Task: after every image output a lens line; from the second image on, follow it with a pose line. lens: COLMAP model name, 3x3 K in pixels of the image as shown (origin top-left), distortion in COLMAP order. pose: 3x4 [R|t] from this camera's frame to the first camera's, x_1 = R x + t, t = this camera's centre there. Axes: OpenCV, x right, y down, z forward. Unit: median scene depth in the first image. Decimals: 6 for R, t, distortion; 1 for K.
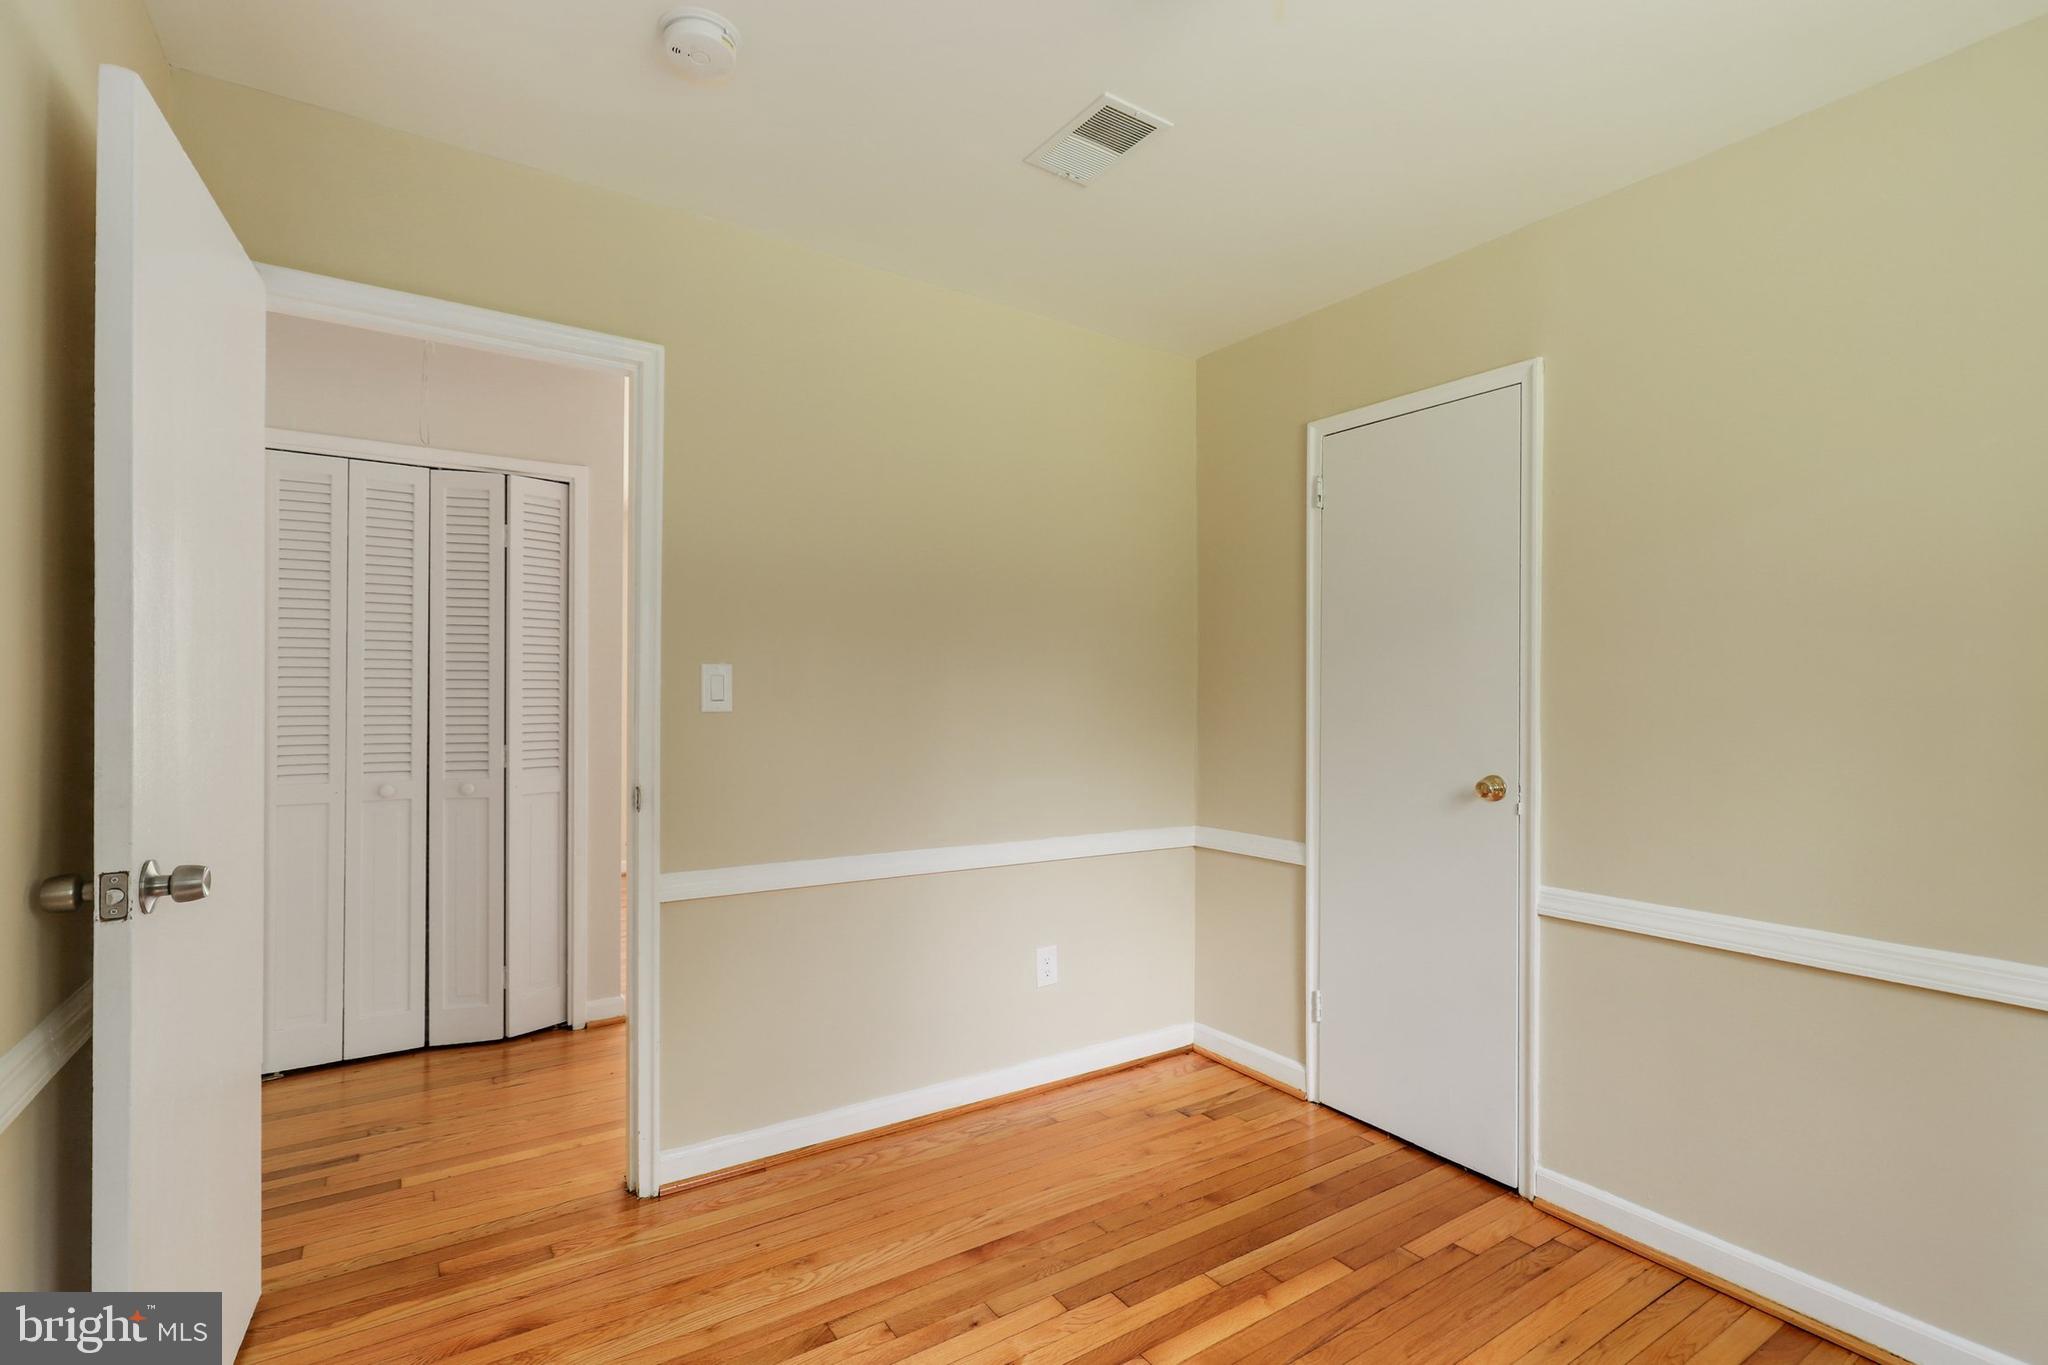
lens RADIAL K [[934.6, 0, 1025.8], [0, 934.6, 682.8], [0, 0, 1]] dist [0.002178, -0.000817]
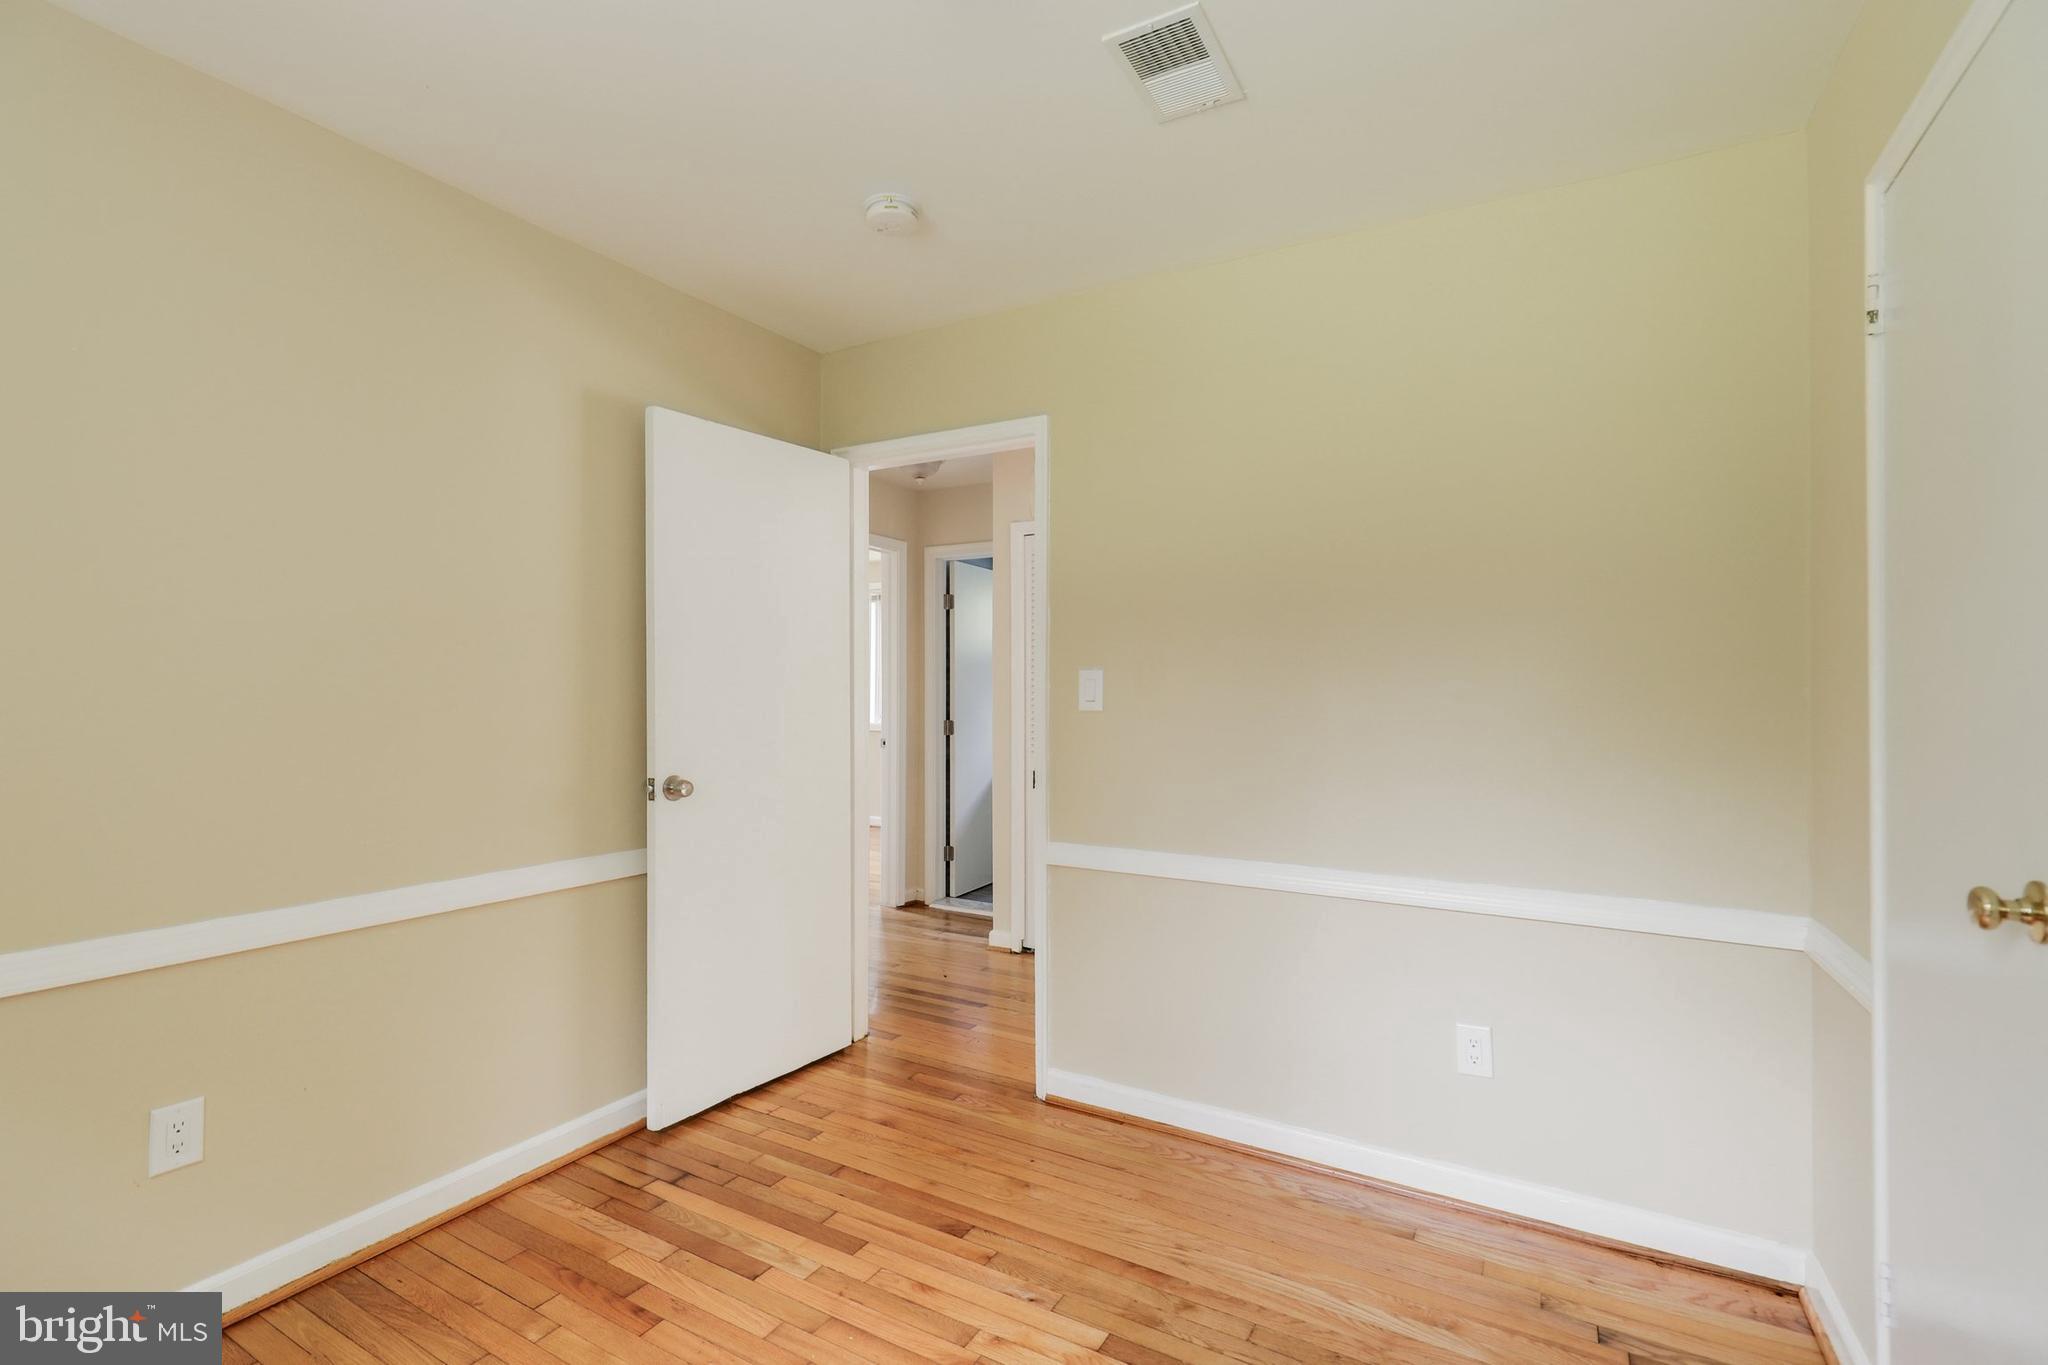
lens RADIAL K [[934.6, 0, 1033.5], [0, 934.6, 682.4], [0, 0, 1]] dist [0.002178, -0.000817]
pose [[0.443720, -0.017406, -0.895997, 0.687900], [0.011266, 0.999841, -0.013845, 0.010914], [0.896095, -0.003951, 0.443845, 0.419568]]
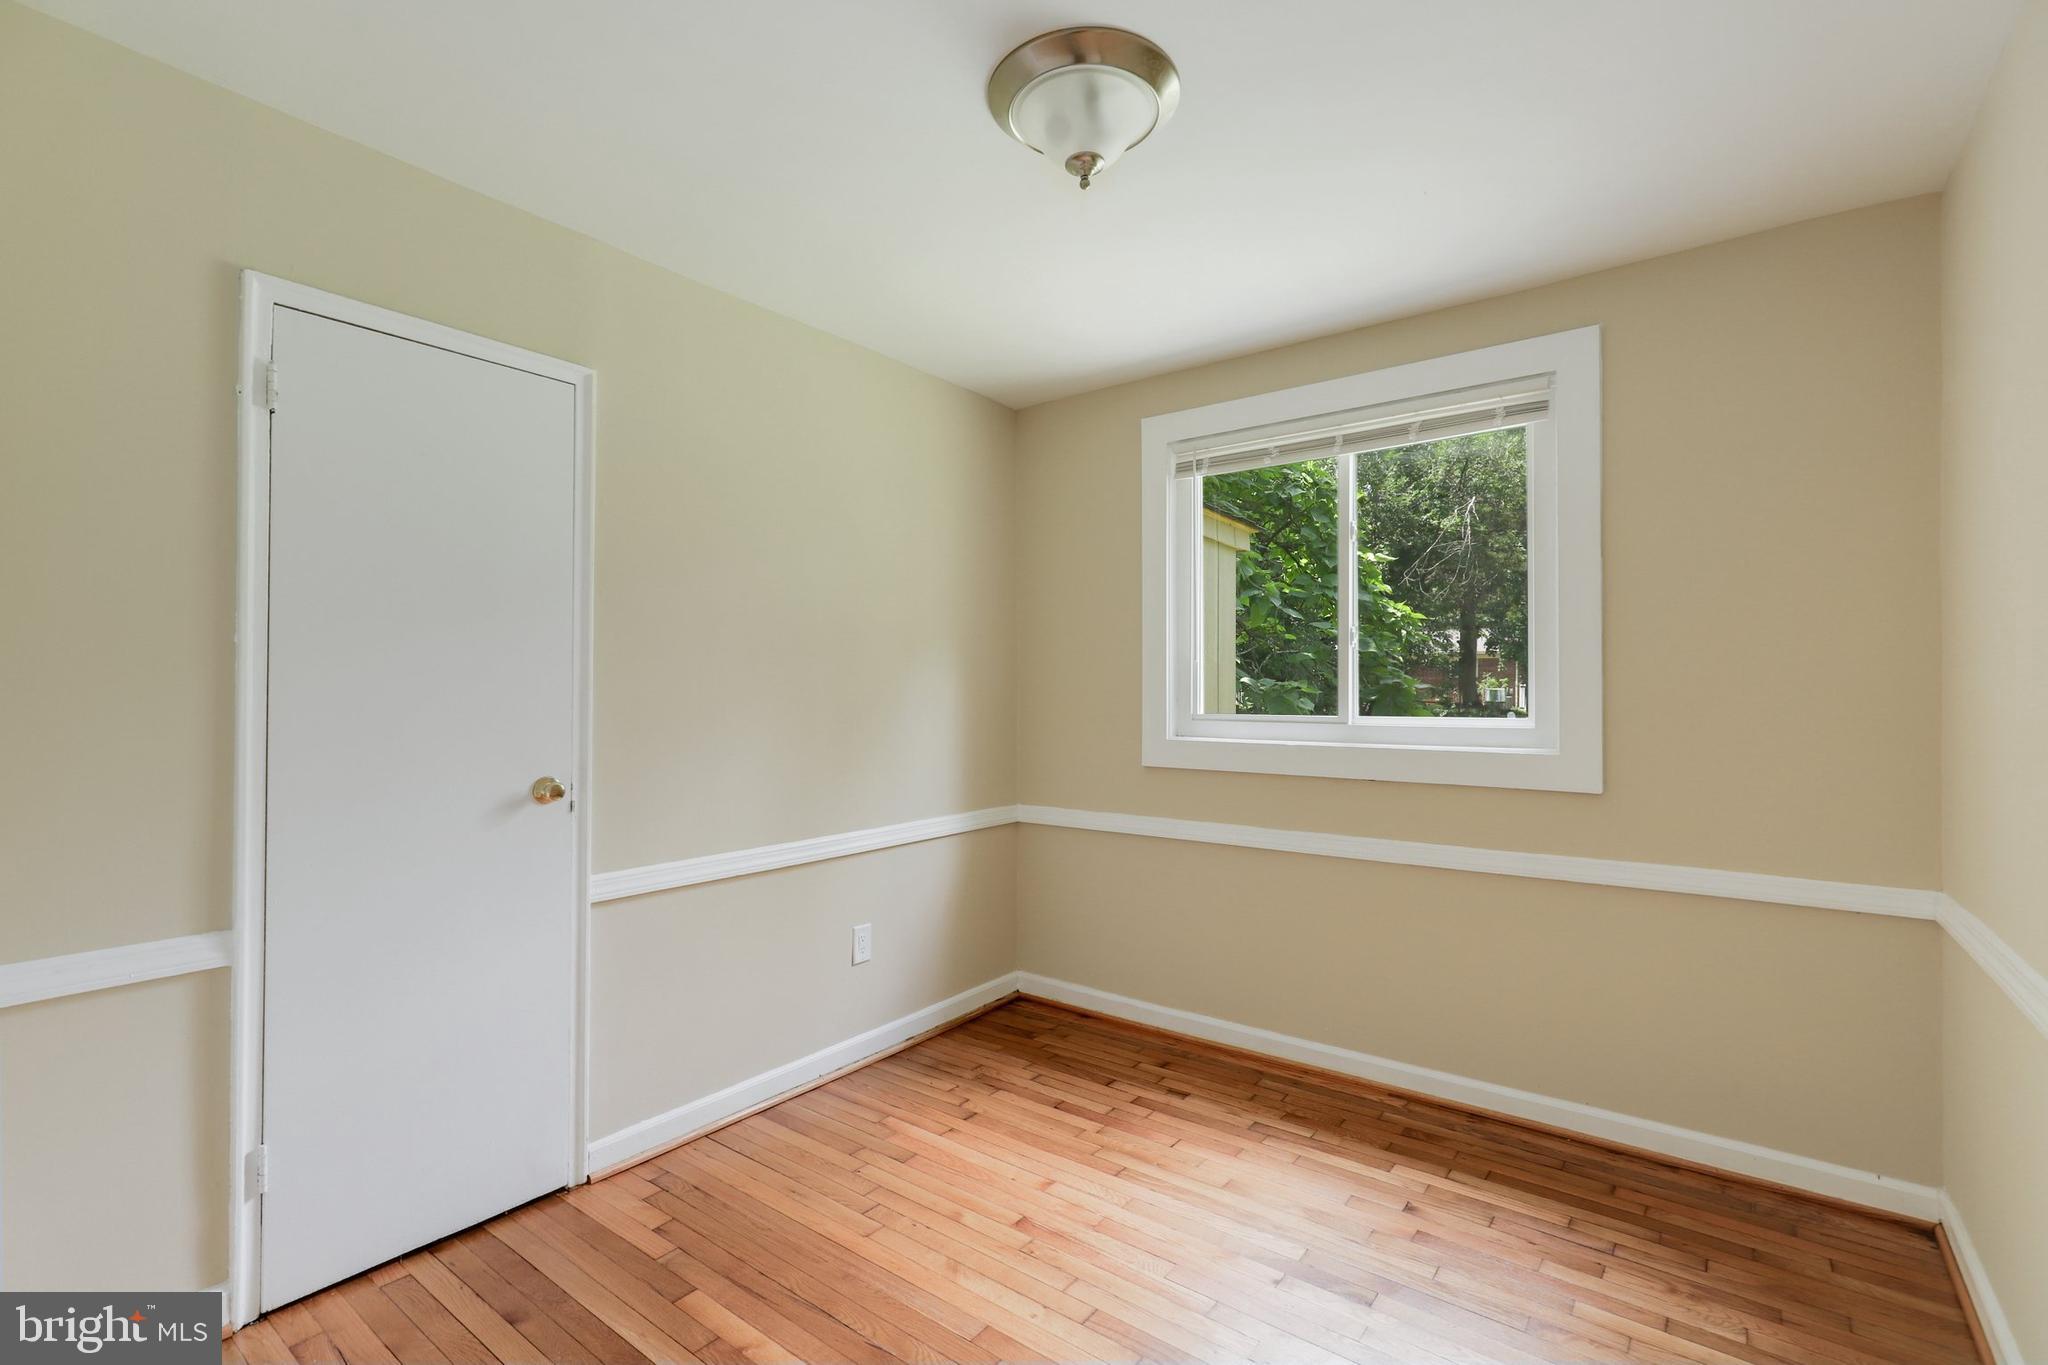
lens RADIAL K [[934.6, 0, 1016.2], [0, 934.6, 684.0], [0, 0, 1]] dist [0.002178, -0.000817]
pose [[-0.319004, 0.004087, 0.947745, -0.569565], [-0.015160, 0.999841, -0.009415, 0.004599], [-0.947632, -0.017371, -0.318891, 0.849100]]
